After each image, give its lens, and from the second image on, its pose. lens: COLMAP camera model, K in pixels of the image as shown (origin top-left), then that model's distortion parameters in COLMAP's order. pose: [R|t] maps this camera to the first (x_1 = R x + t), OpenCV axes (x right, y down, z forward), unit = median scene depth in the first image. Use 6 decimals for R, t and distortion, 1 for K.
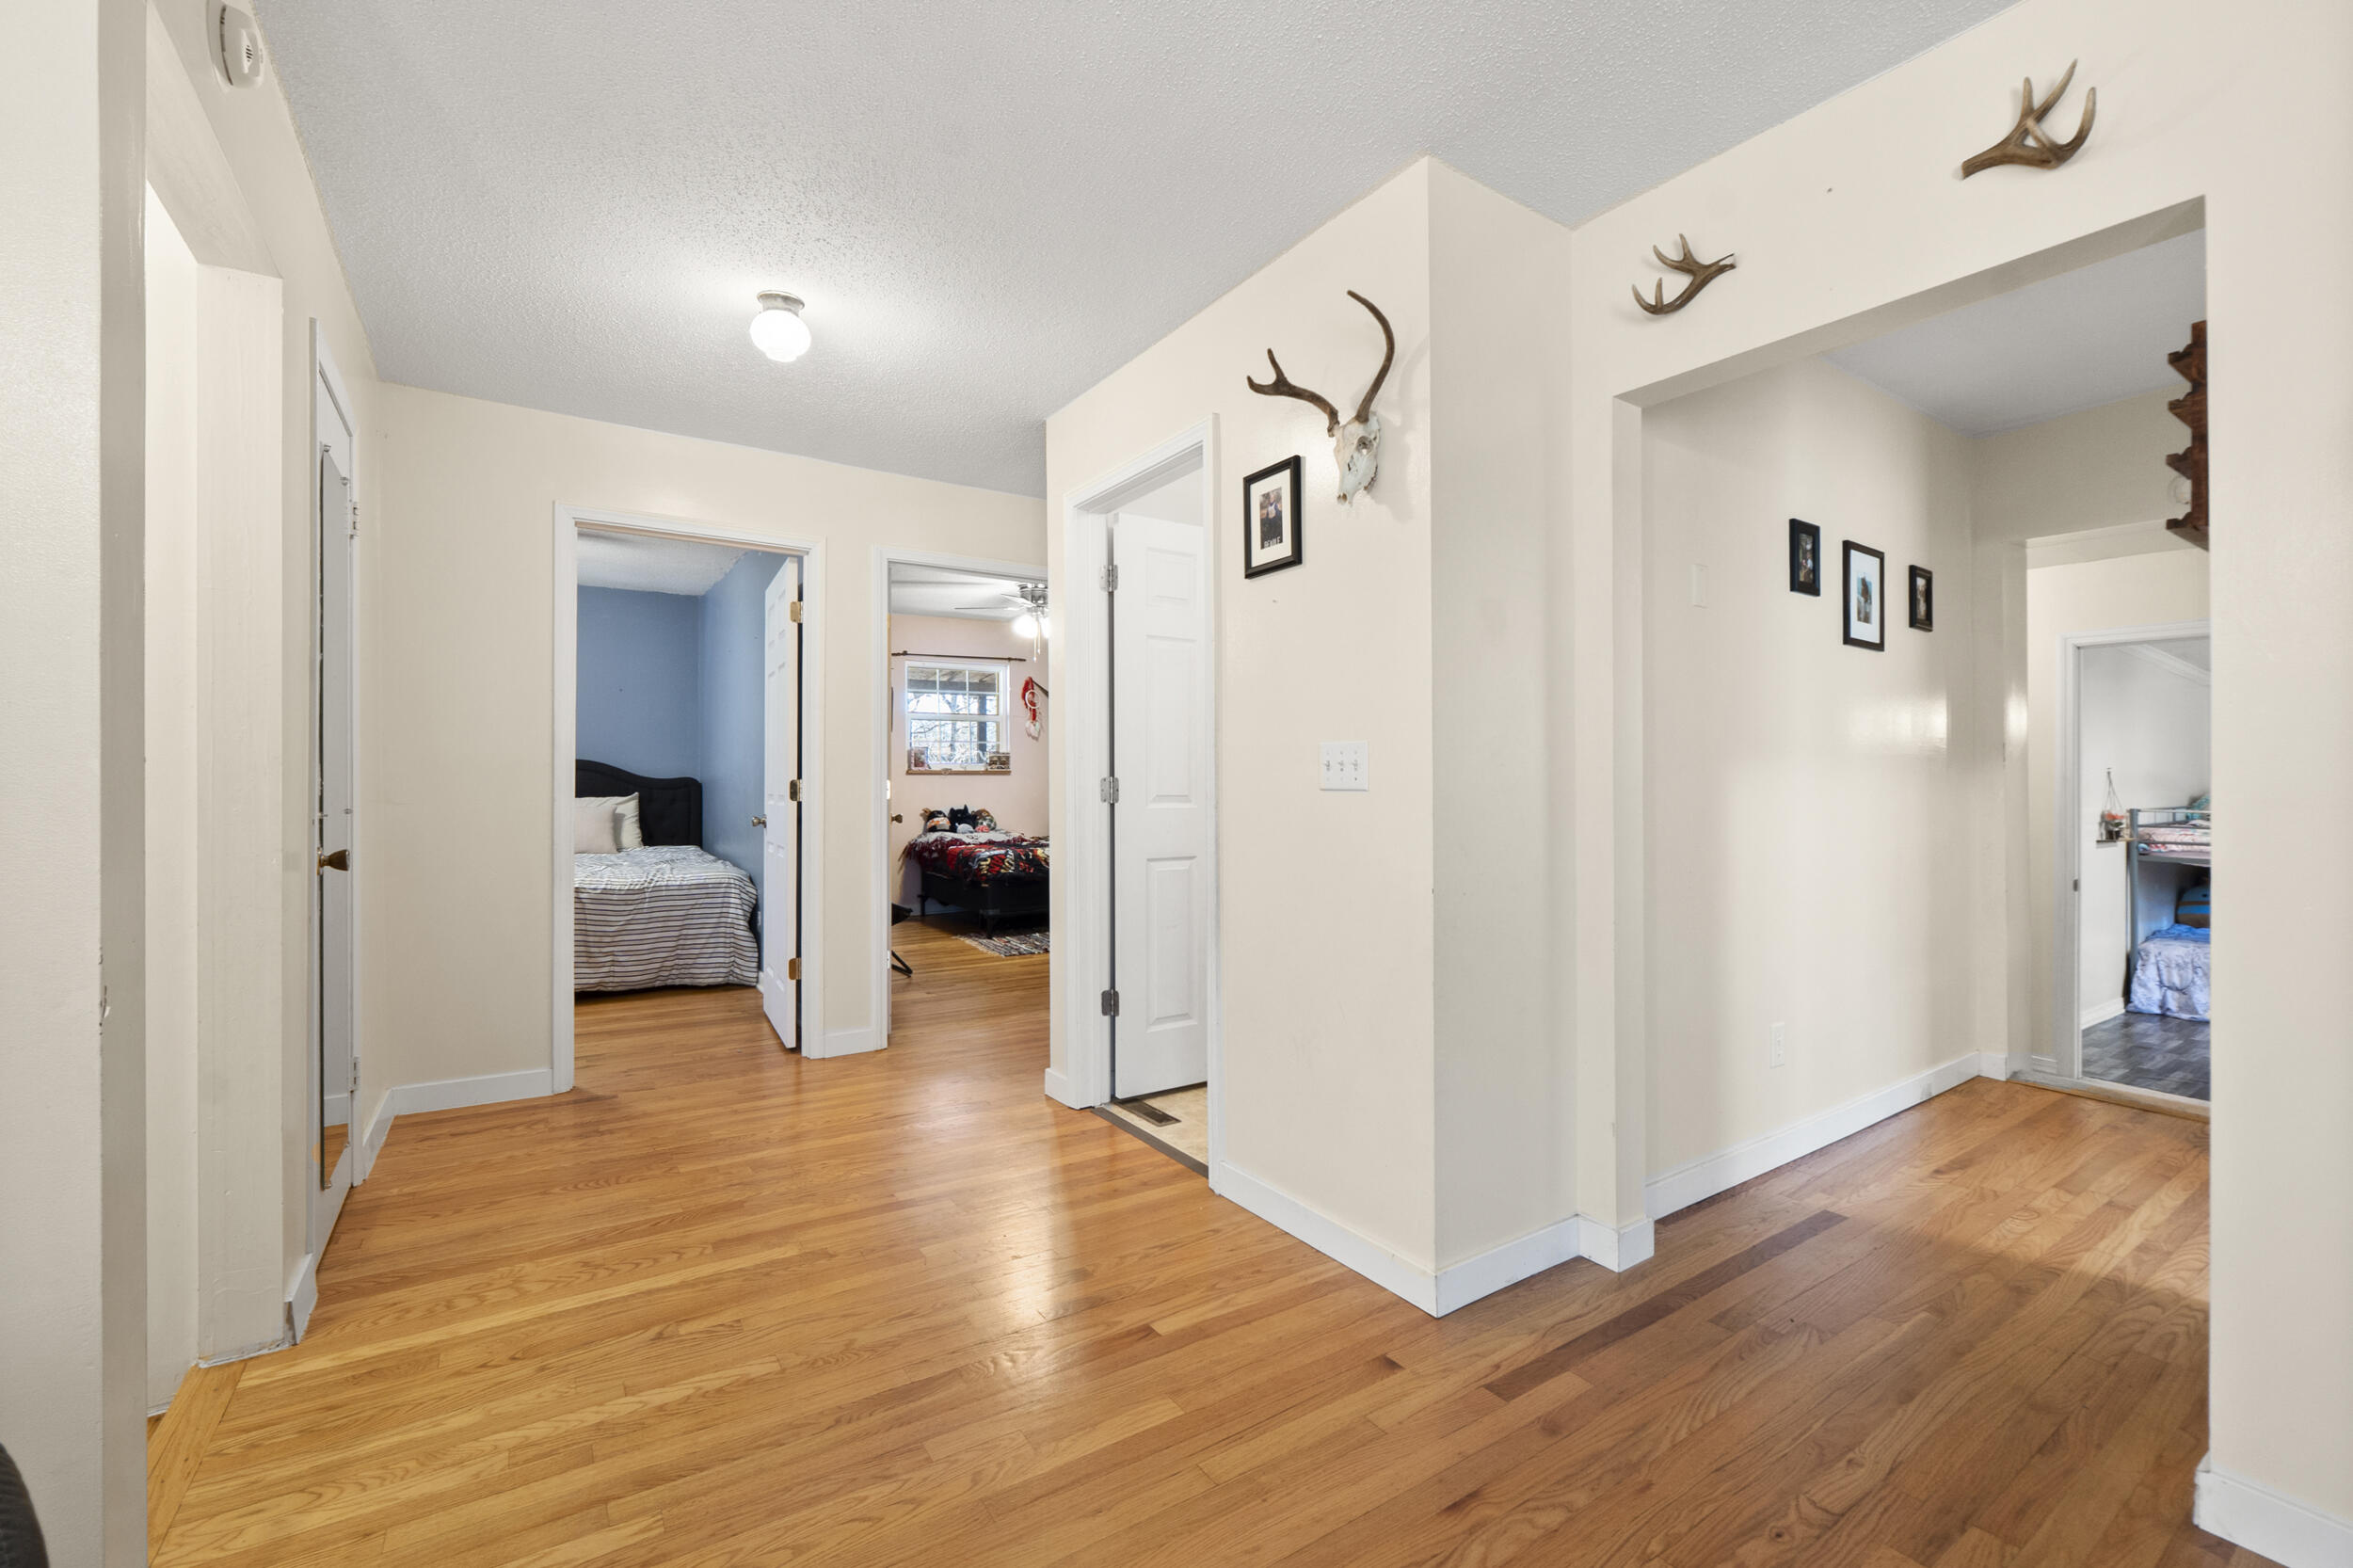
lens RADIAL K [[985.6, 0, 1169.5], [0, 985.6, 777.8], [0, 0, 1]] dist [-0.007974, 0.000287]
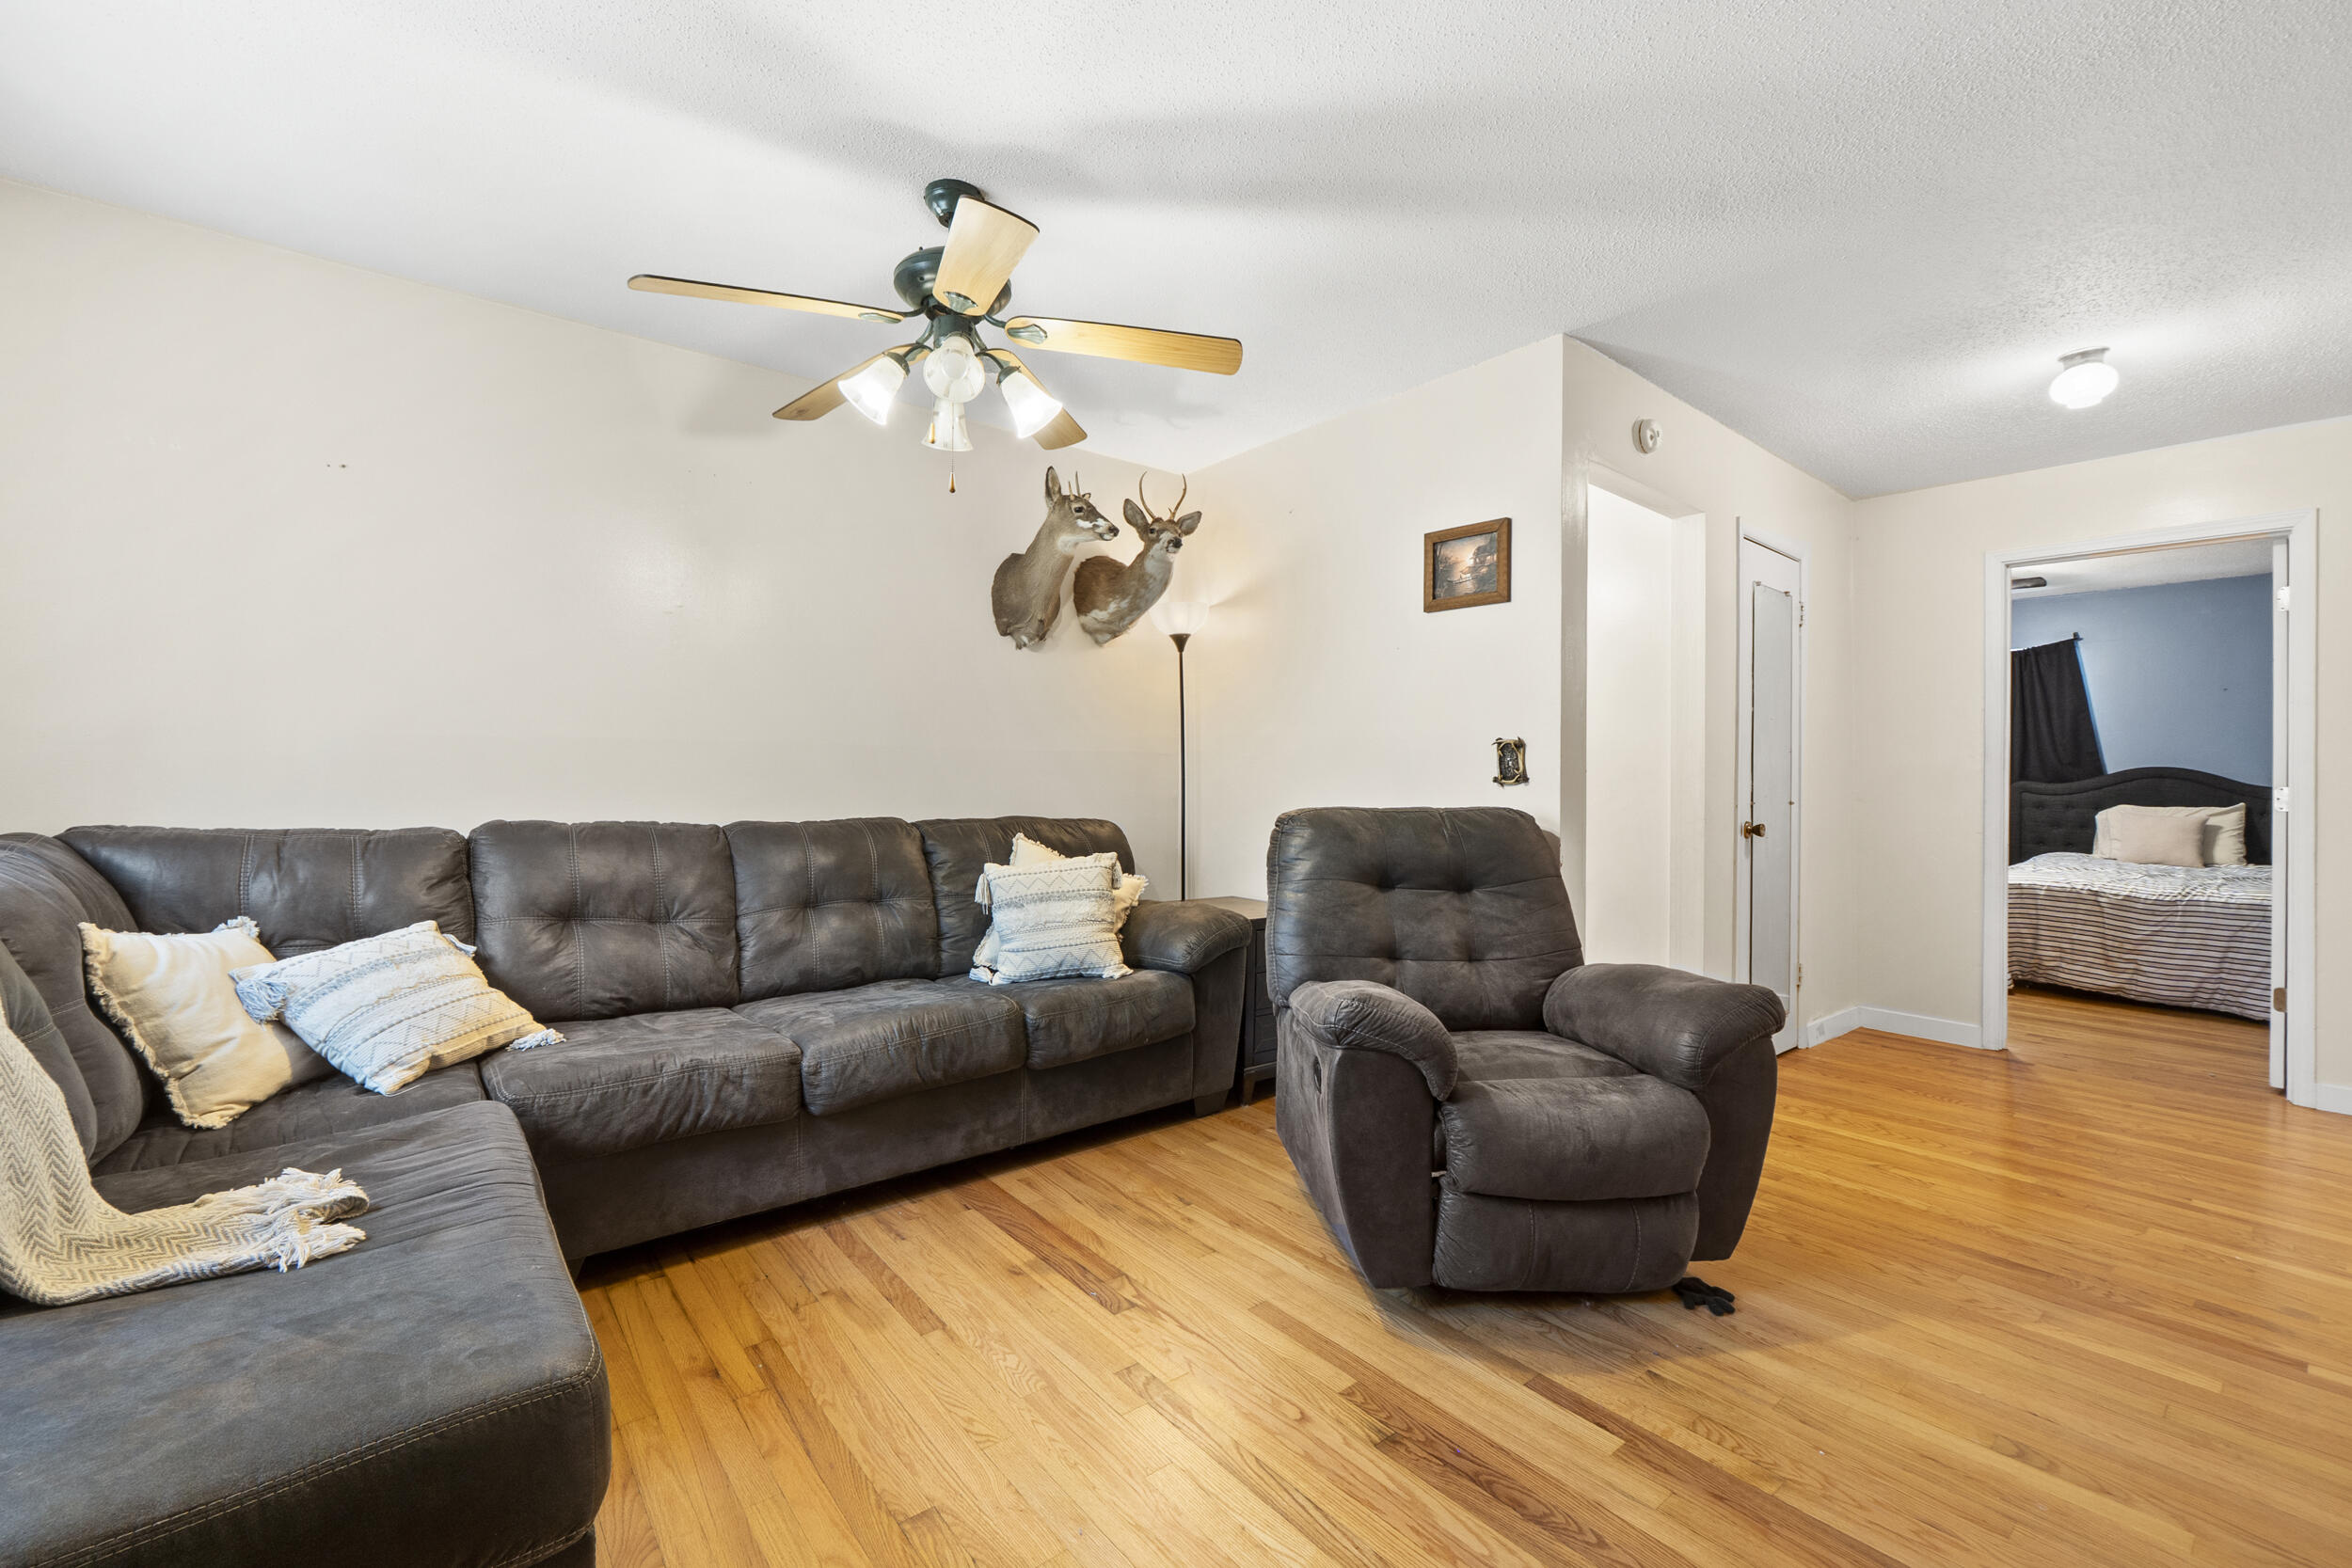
lens RADIAL K [[985.1, 0, 1160.0], [0, 985.1, 770.1], [0, 0, 1]] dist [-0.007974, 0.000287]
pose [[0.090355, -0.008148, -0.995876, 0.464237], [-0.009499, 0.999914, -0.009043, 0.004073], [0.995864, 0.010277, 0.090270, -0.105743]]
